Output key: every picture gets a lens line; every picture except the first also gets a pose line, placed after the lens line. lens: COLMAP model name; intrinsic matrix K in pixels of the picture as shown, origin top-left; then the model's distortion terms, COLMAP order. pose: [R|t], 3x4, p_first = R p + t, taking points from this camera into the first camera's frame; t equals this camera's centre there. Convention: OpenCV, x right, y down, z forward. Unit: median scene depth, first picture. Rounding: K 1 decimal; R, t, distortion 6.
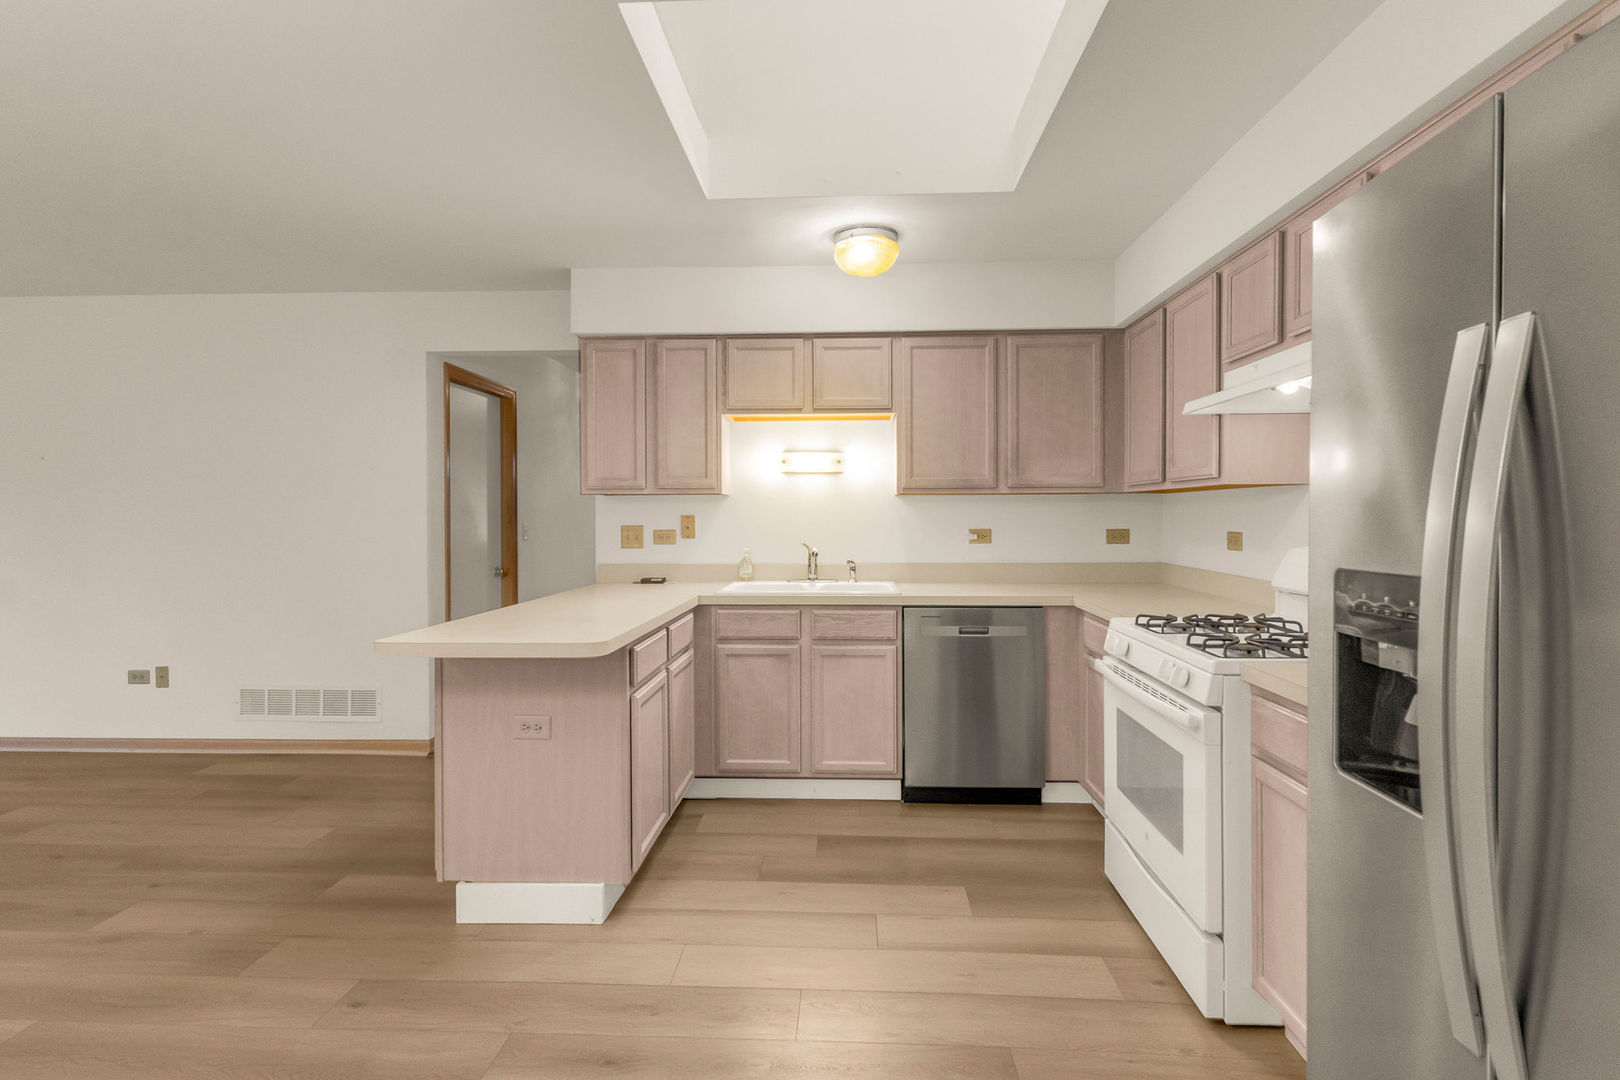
lens RADIAL K [[767.2, 0, 857.0], [0, 767.2, 517.3], [0, 0, 1]] dist [-0.000416, 0.000113]
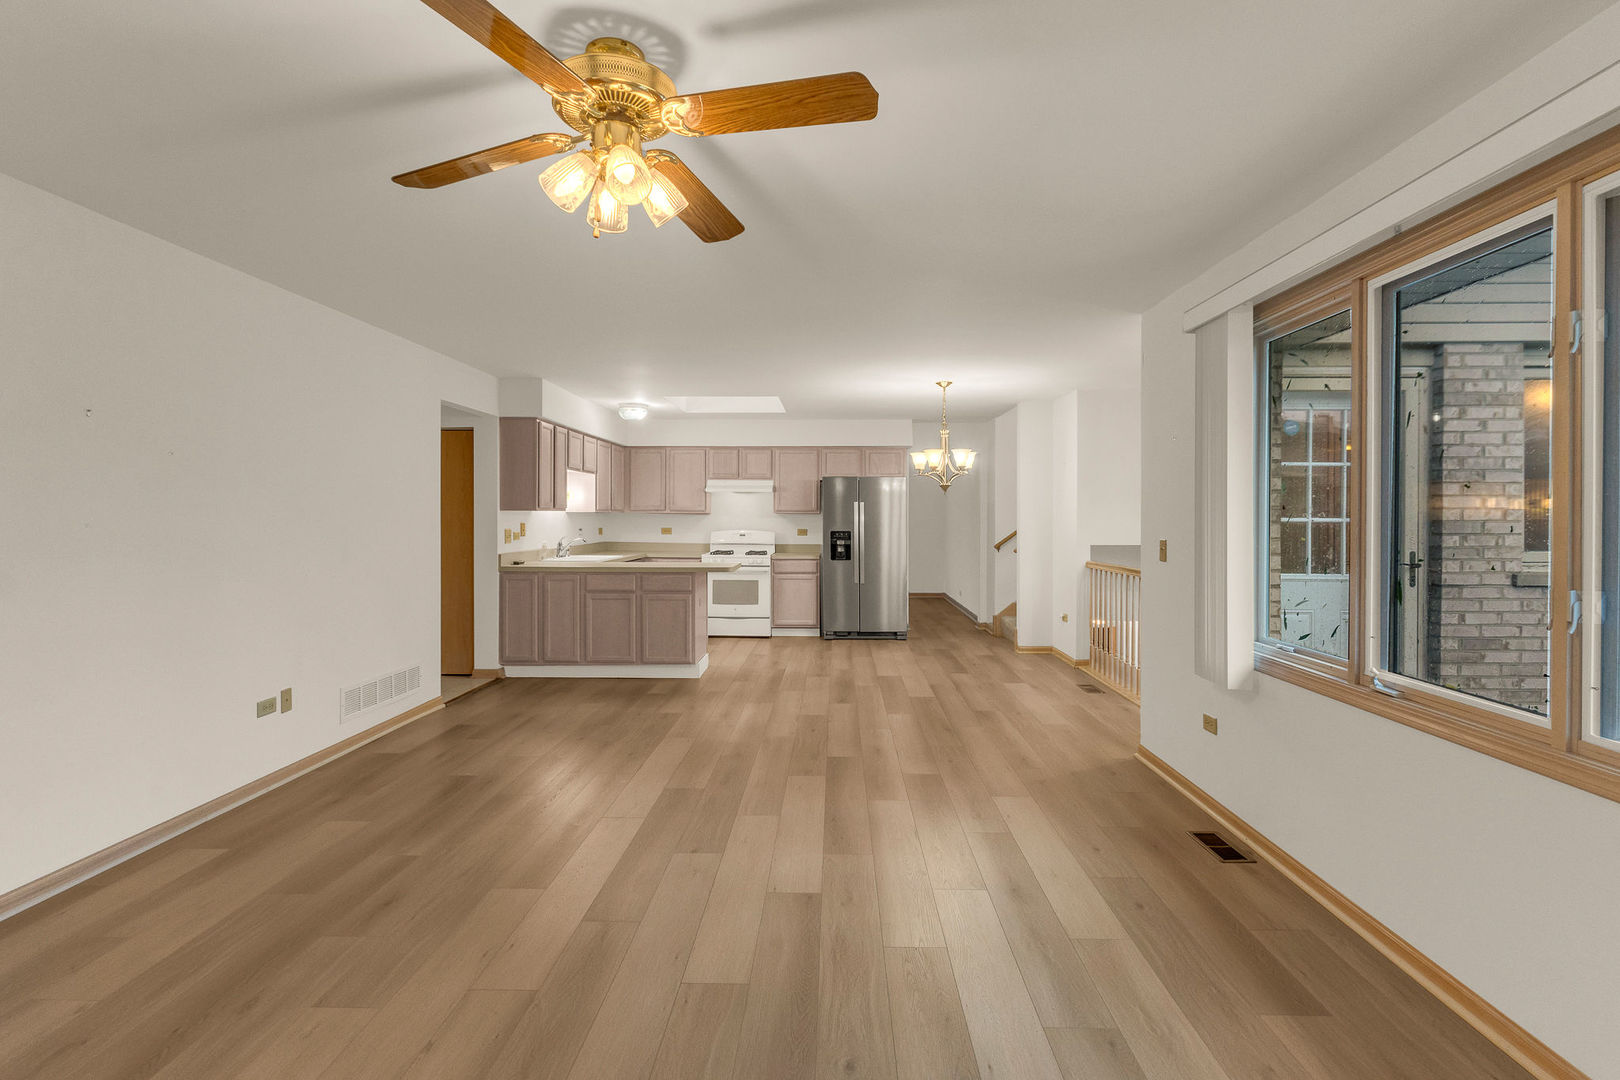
lens RADIAL K [[757.0, 0, 808.4], [0, 757.0, 522.1], [0, 0, 1]] dist [0.000247, 0.000406]
pose [[-0.005225, -0.005513, 0.999971, -2.050792], [-0.003427, 0.999979, 0.005495, -0.017195], [-0.999980, -0.003398, -0.005244, 0.417647]]
